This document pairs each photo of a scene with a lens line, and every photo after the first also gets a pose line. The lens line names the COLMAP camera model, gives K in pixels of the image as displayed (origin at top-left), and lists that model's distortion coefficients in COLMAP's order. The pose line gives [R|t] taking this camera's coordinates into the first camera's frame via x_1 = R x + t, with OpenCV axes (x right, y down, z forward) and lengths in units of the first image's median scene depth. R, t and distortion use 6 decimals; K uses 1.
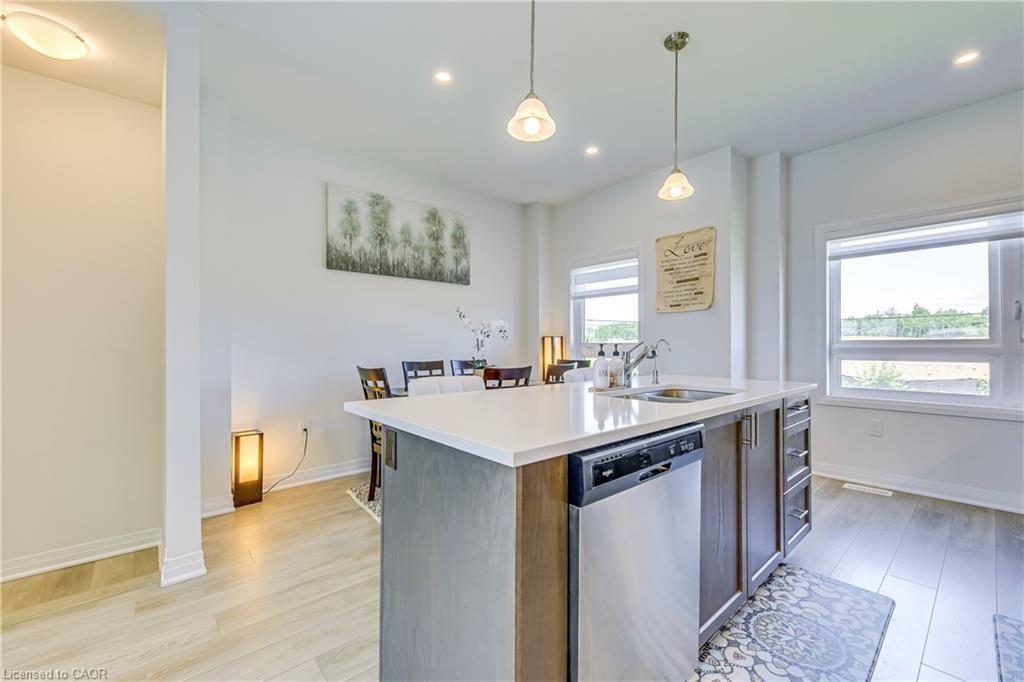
lens RADIAL K [[419.7, 0, 513.7], [0, 419.7, 343.2], [0, 0, 1]] dist [0.011013, -0.007311]
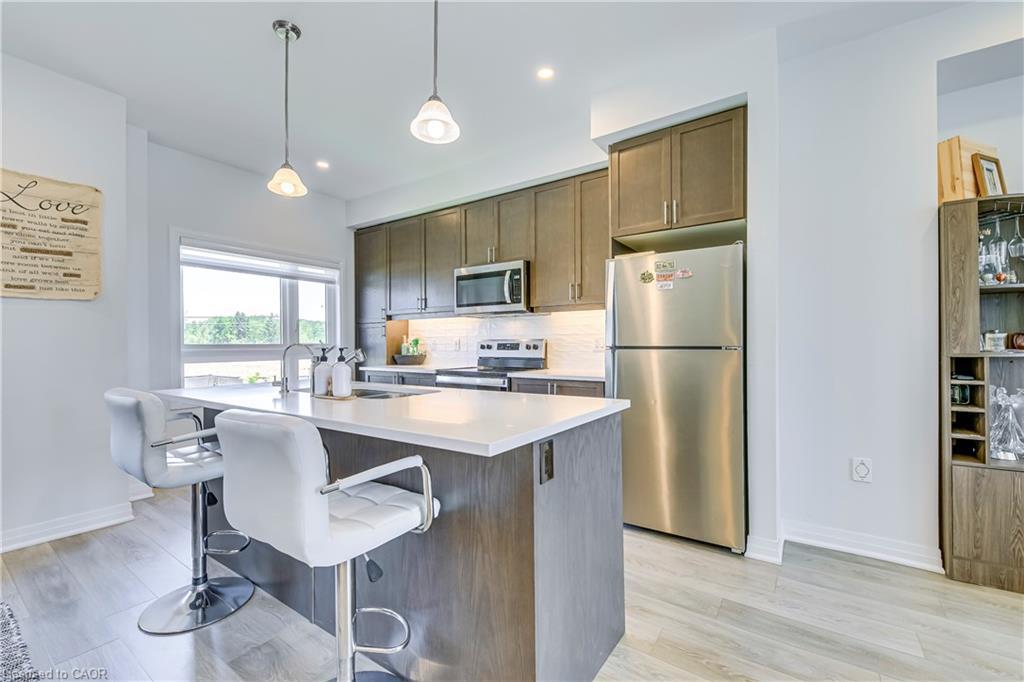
lens RADIAL K [[419.7, 0, 515.8], [0, 419.7, 344.6], [0, 0, 1]] dist [0.011013, -0.007311]
pose [[-0.266096, 0.003835, 0.963939, -0.418563], [0.000574, 0.999993, -0.003820, -0.001278], [-0.963946, -0.000463, -0.266097, 0.472362]]
